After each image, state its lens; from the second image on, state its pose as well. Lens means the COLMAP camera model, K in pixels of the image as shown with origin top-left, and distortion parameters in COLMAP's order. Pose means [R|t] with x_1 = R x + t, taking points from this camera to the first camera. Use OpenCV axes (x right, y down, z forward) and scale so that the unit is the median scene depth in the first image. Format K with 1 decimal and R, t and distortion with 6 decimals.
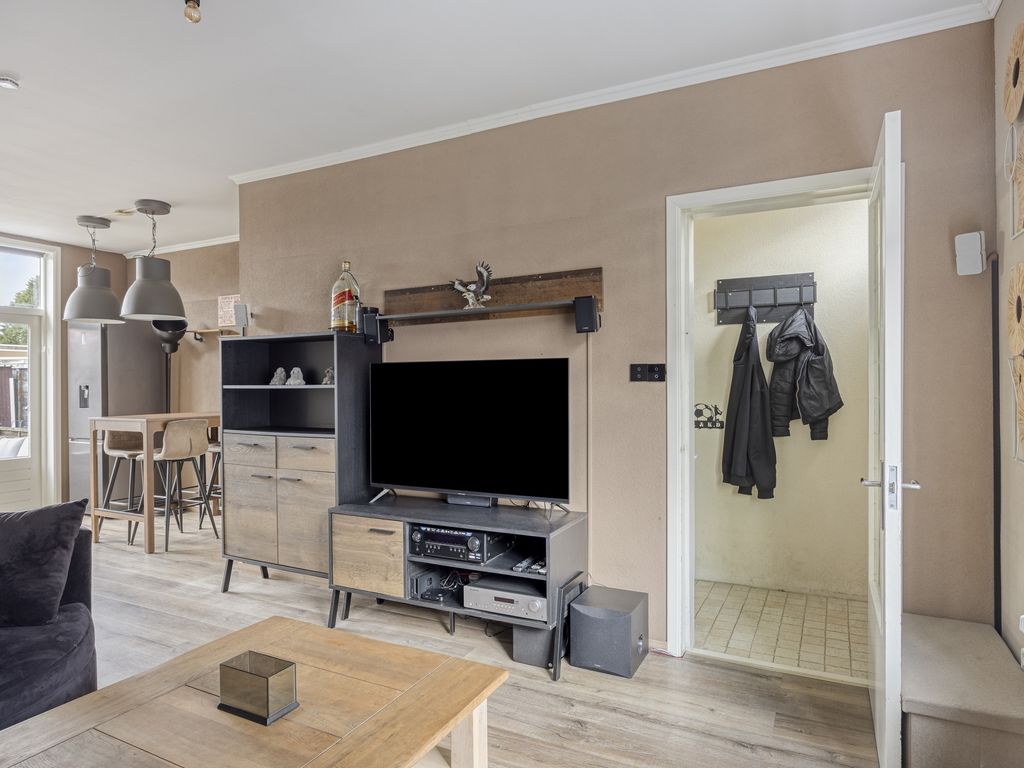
lens RADIAL K [[617.4, 0, 516.4], [0, 617.4, 386.6], [0, 0, 1]] dist [-0.002144, -0.000345]
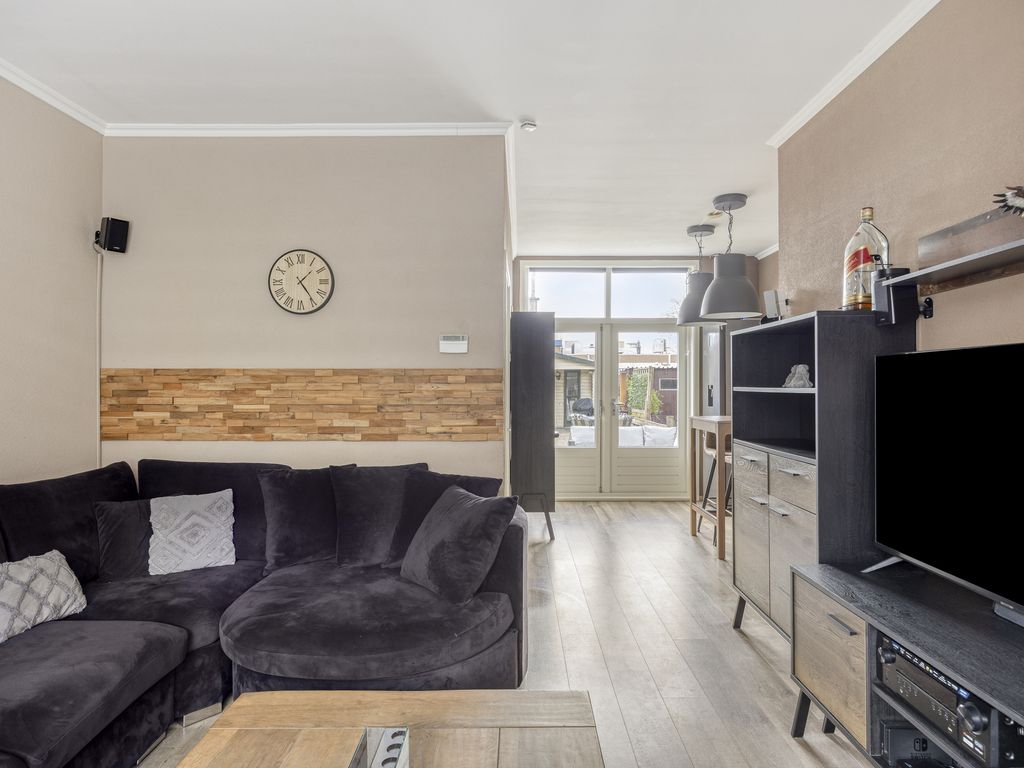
lens RADIAL K [[611.8, 0, 516.2], [0, 611.8, 382.4], [0, 0, 1]] dist [-0.003843, -0.000396]
pose [[0.457729, 0.000969, -0.889091, 0.110062], [-0.003883, 0.999992, -0.000909, -0.005130], [0.889083, 0.003868, 0.457729, 0.258345]]
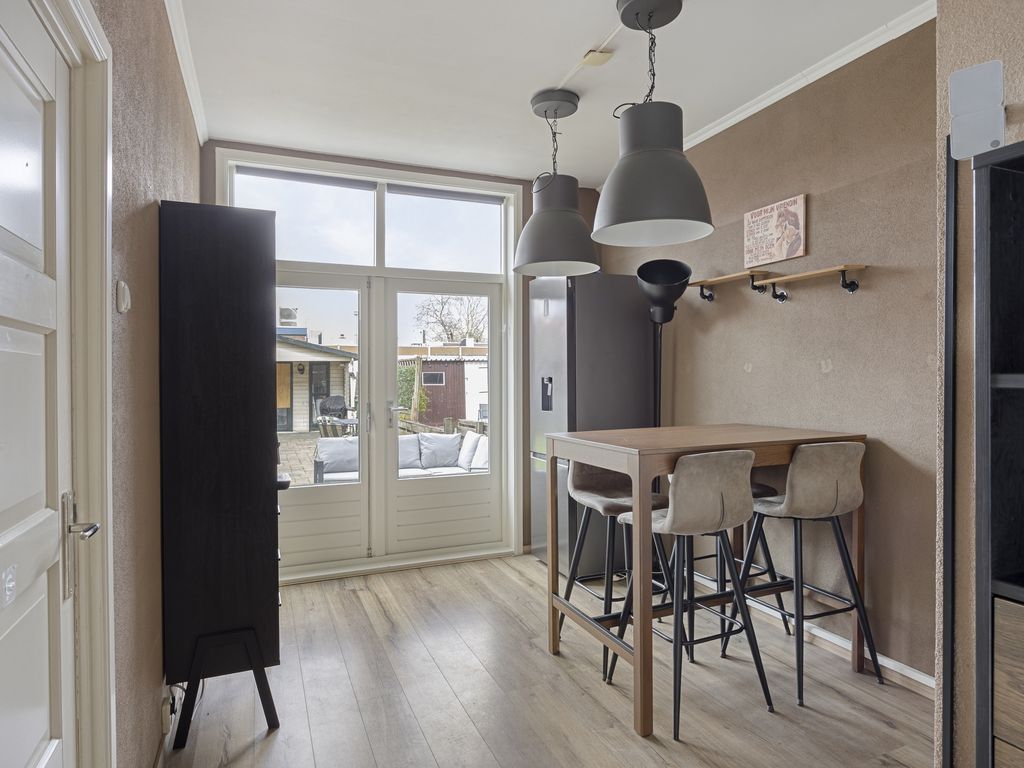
lens RADIAL K [[617.4, 0, 516.4], [0, 617.4, 386.6], [0, 0, 1]] dist [-0.002144, -0.000345]
pose [[0.767863, 0.007689, -0.640568, -0.354119], [0.000392, 0.999922, 0.012472, 0.000051], [0.640614, -0.009828, 0.767800, 0.554982]]
